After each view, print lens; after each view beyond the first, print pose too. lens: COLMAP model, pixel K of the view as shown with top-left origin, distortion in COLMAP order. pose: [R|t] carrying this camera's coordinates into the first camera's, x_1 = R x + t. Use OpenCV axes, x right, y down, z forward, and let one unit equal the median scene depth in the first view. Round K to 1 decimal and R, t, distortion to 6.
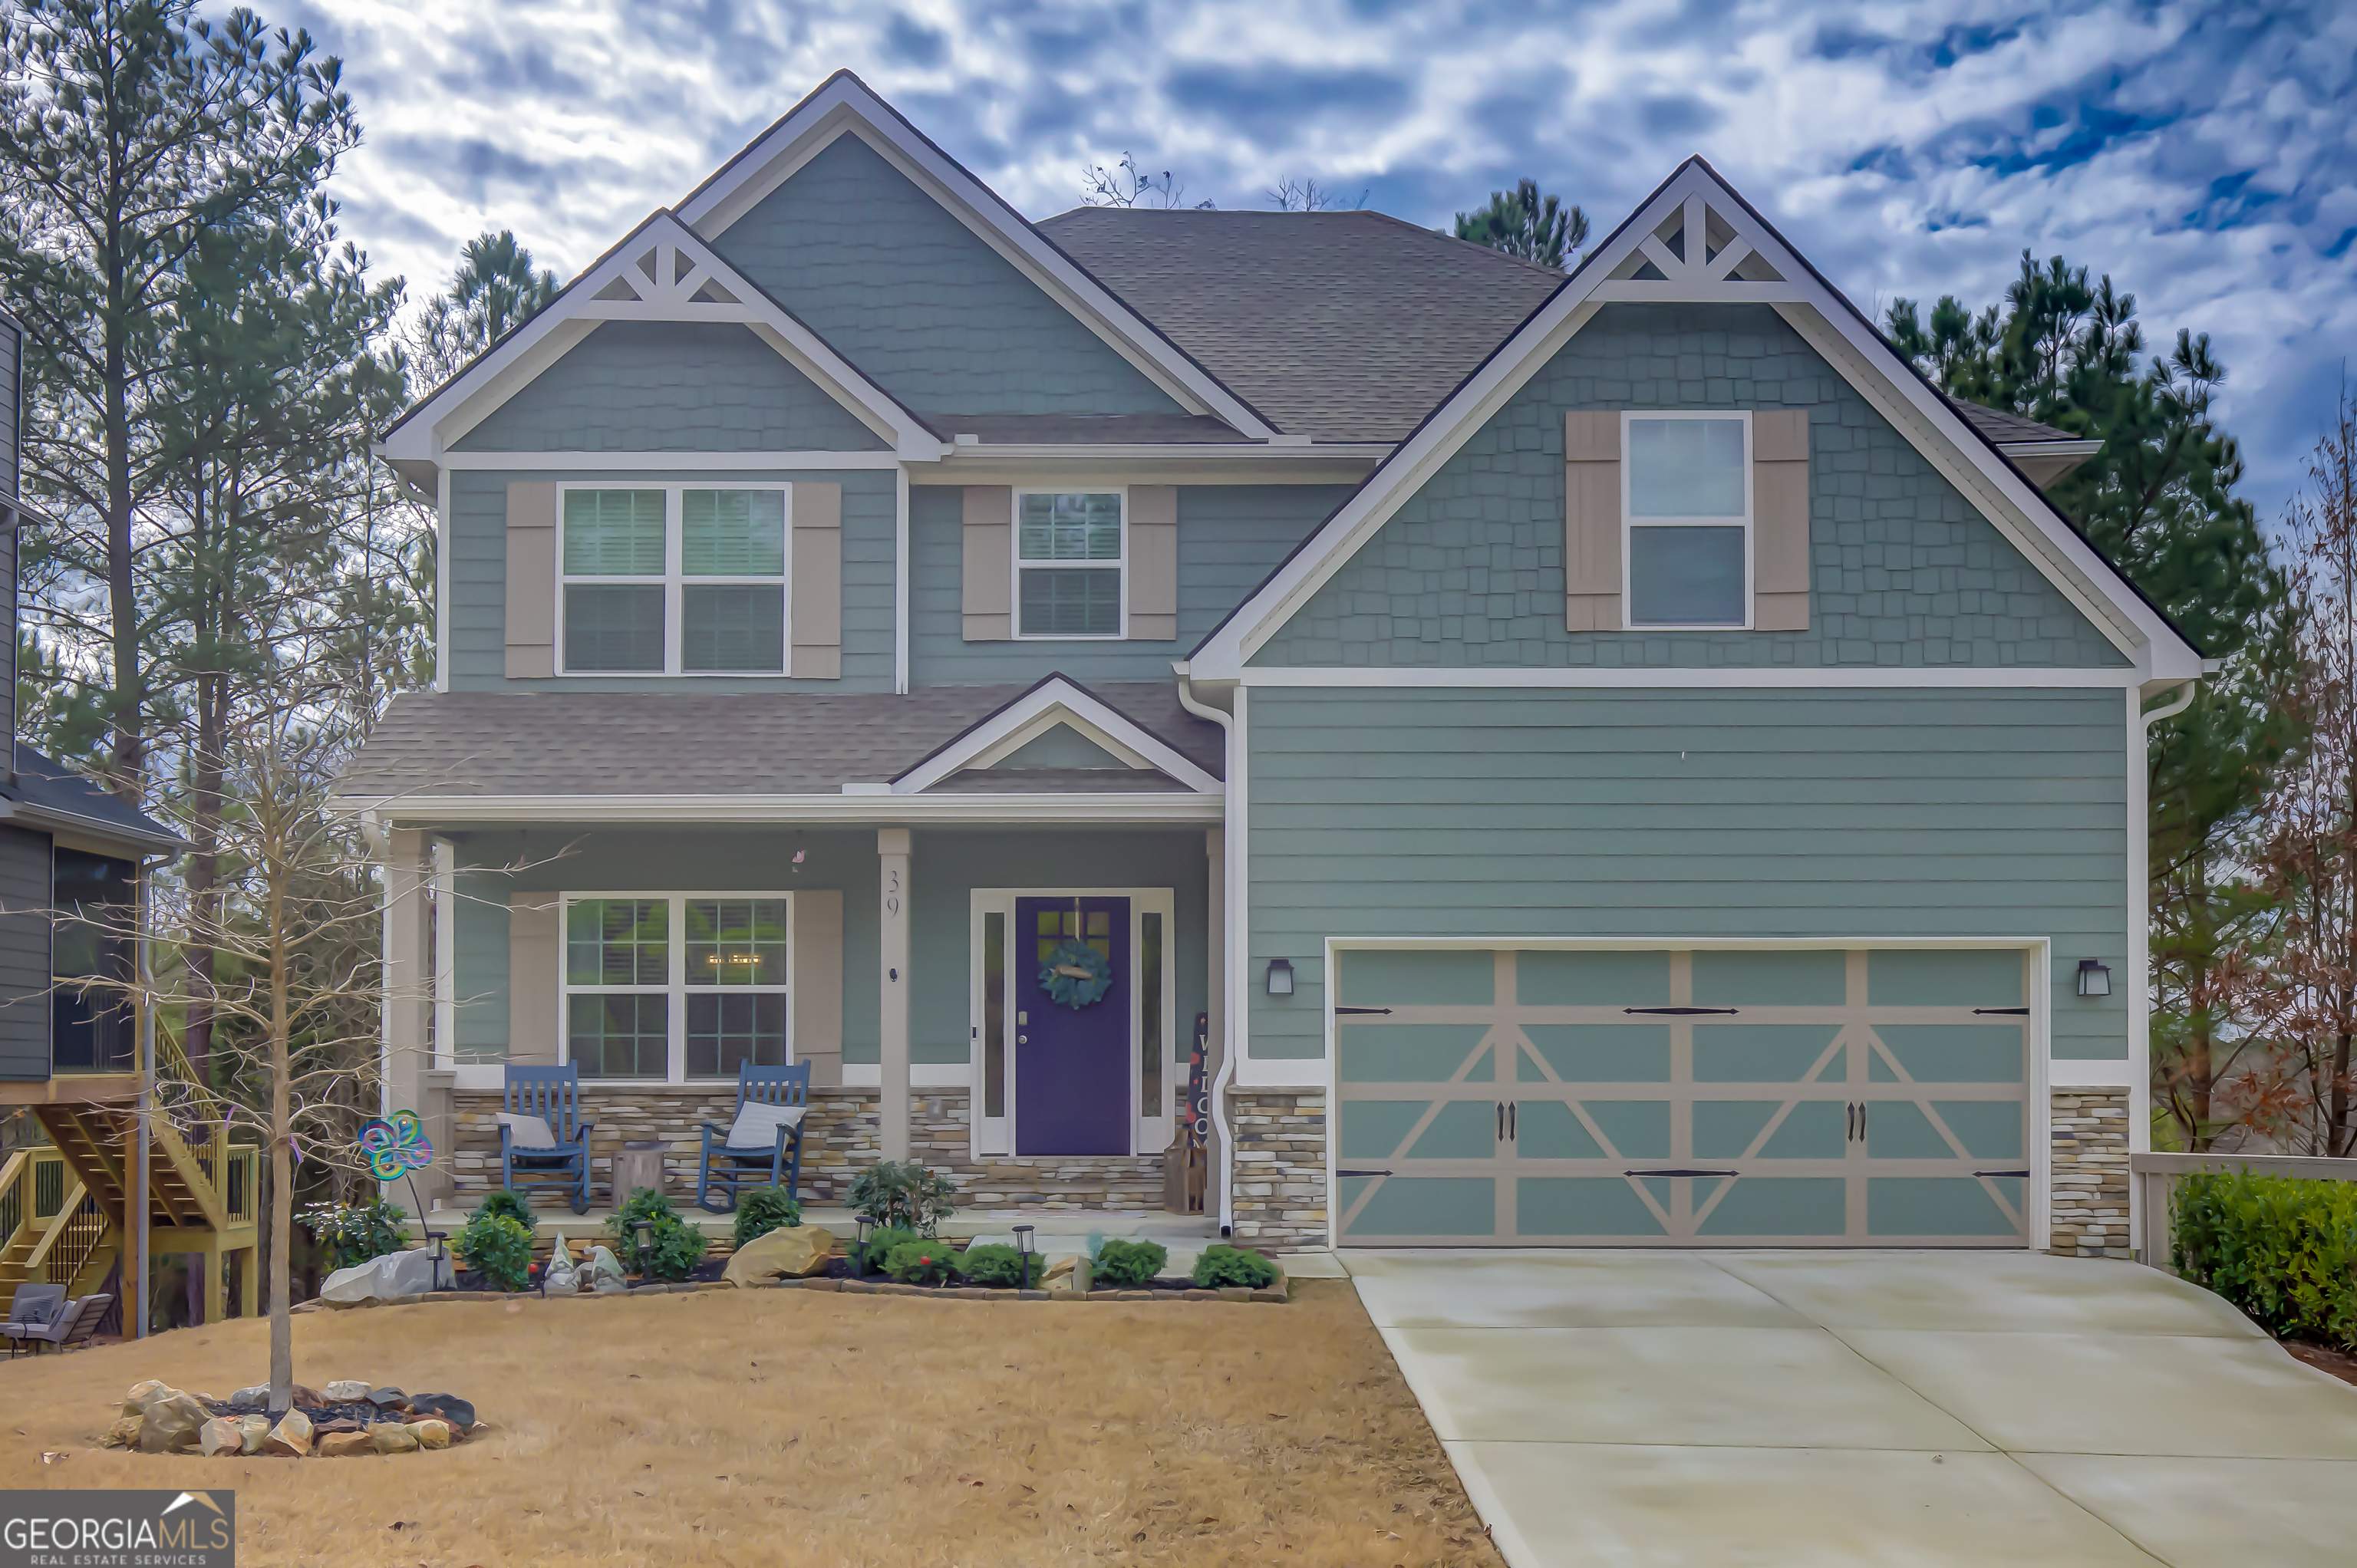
lens RADIAL K [[2399.5, 0, 1178.5], [0, 2399.5, 784.0], [0, 0, 1]] dist [-0.001085, 0.000747]
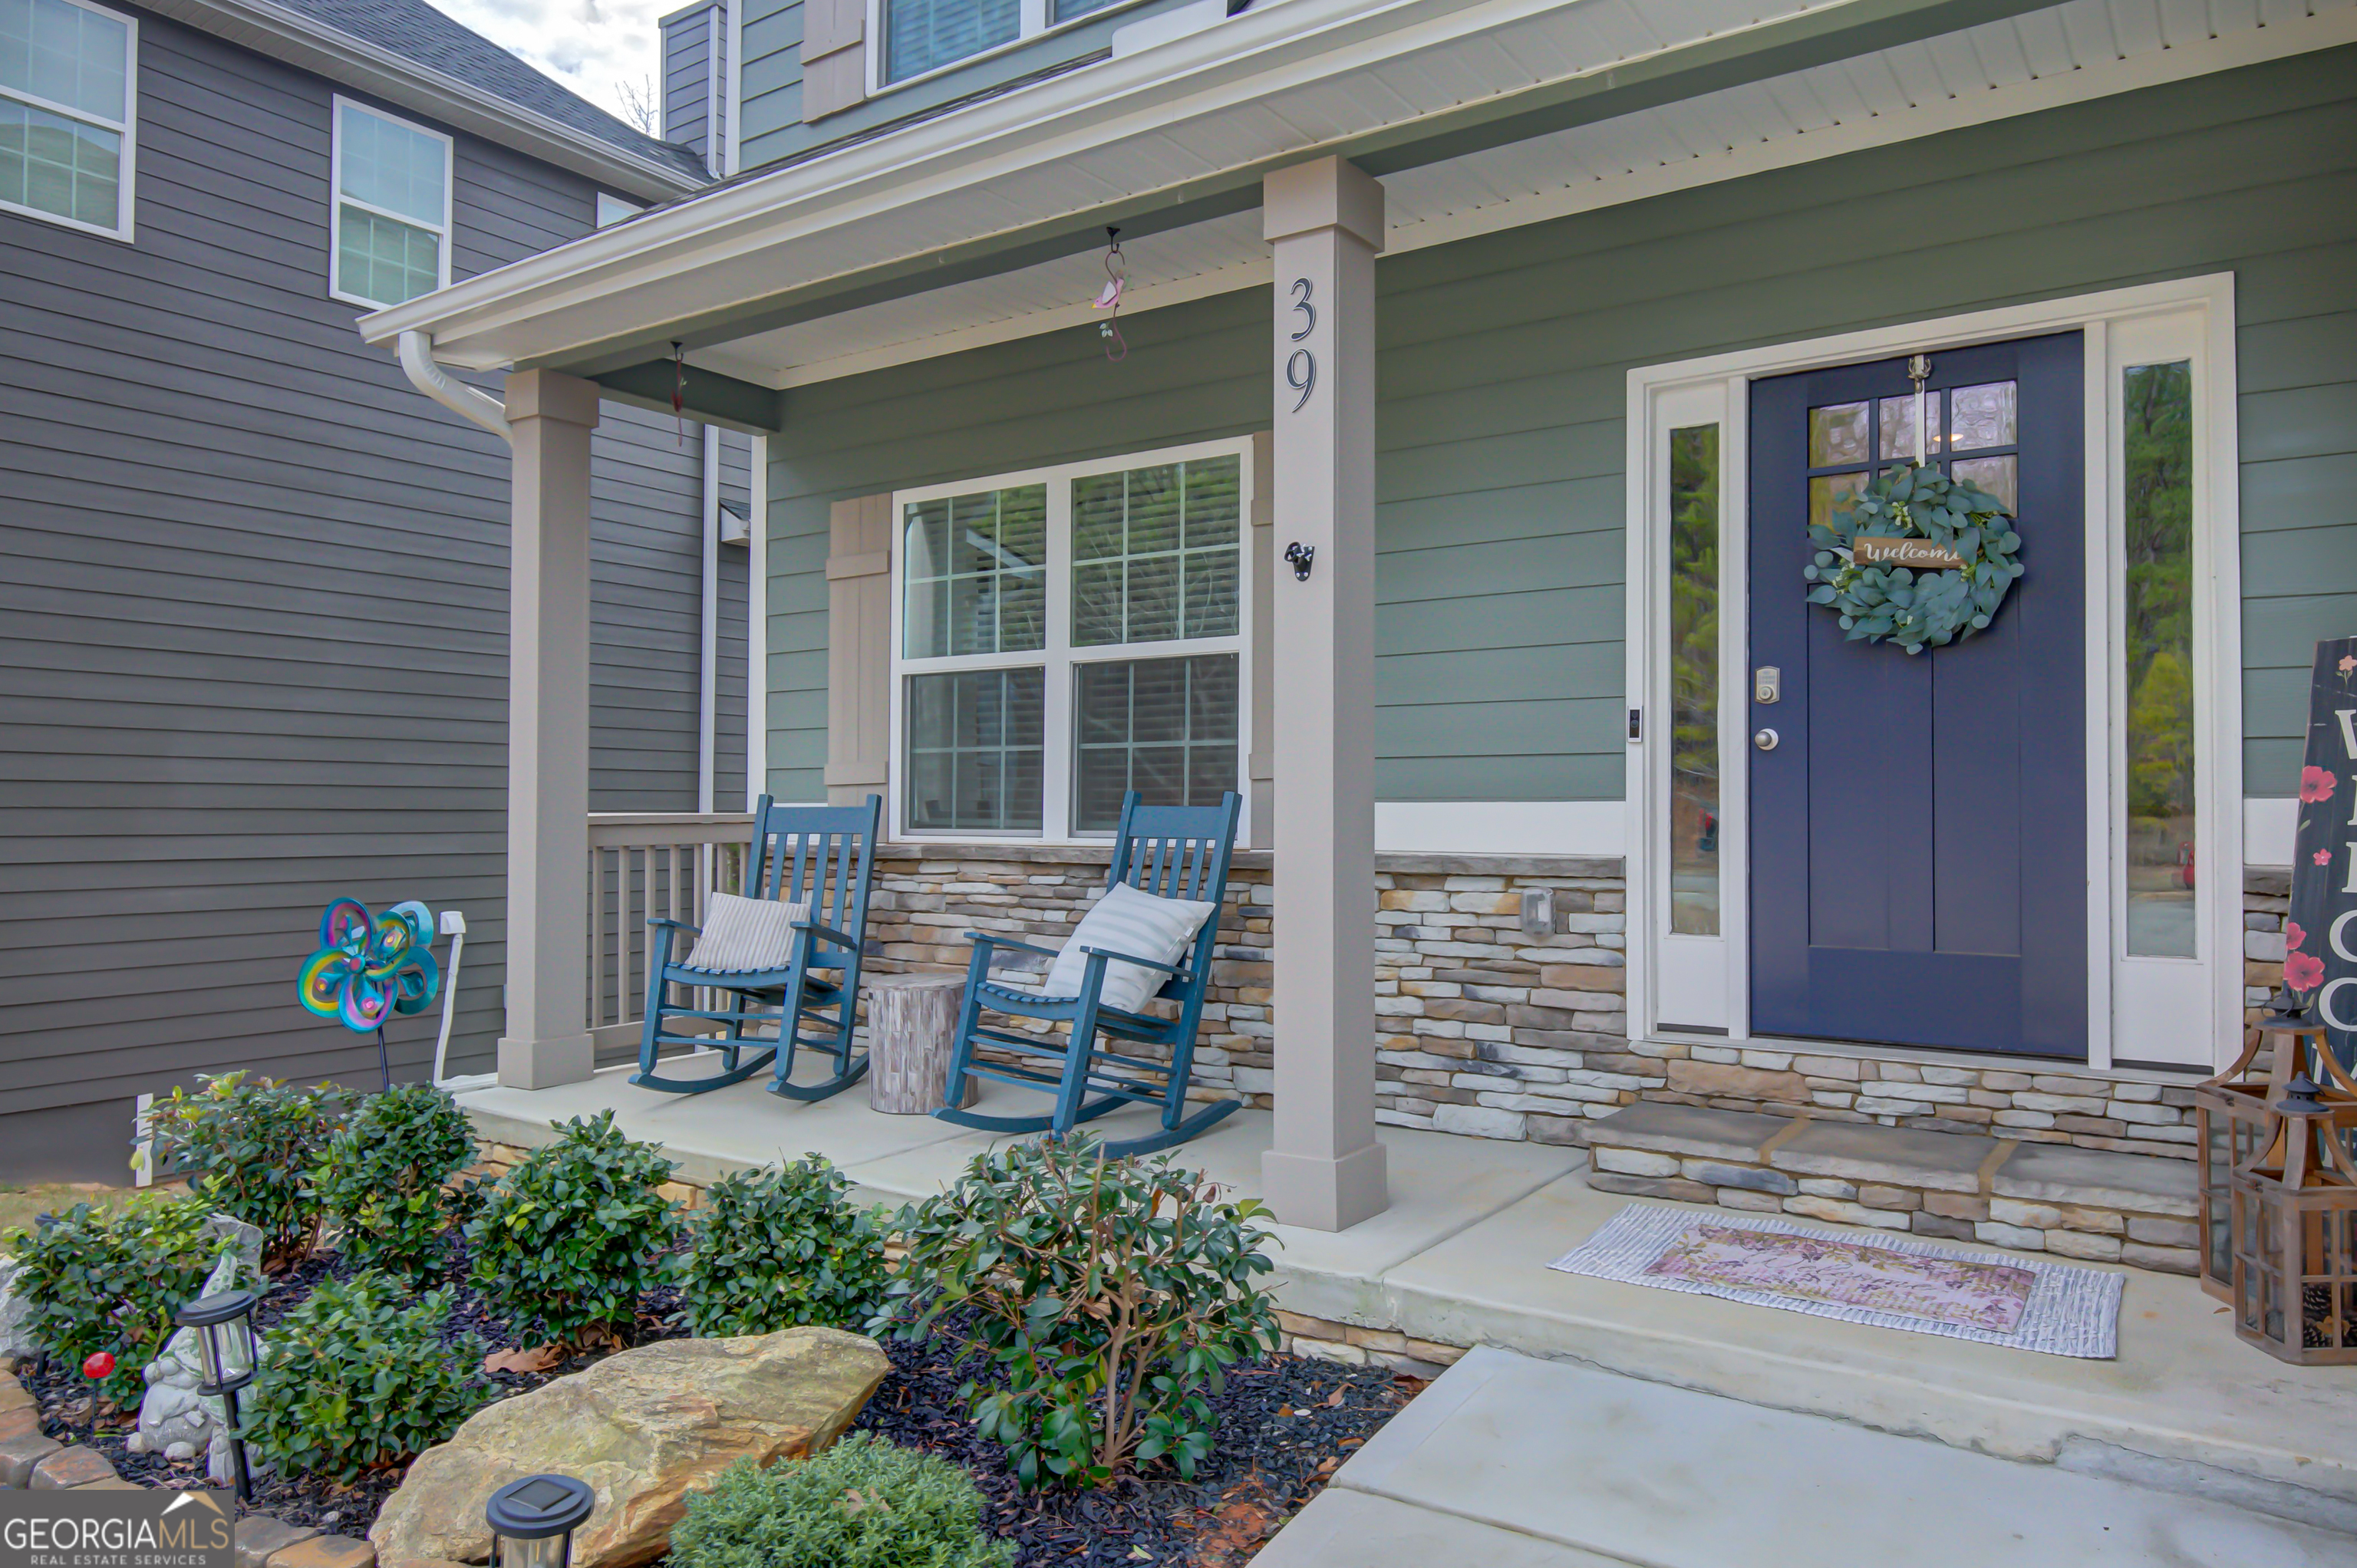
lens RADIAL K [[1560.4, 0, 1178.5], [0, 1560.4, 784.0], [0, 0, 1]] dist [-0.001099, -0.000118]
pose [[0.821716, -0.007363, -0.569850, 0.000659], [0.069128, 0.993821, 0.086839, 0.085863], [0.565689, -0.110750, 0.817148, 0.744443]]
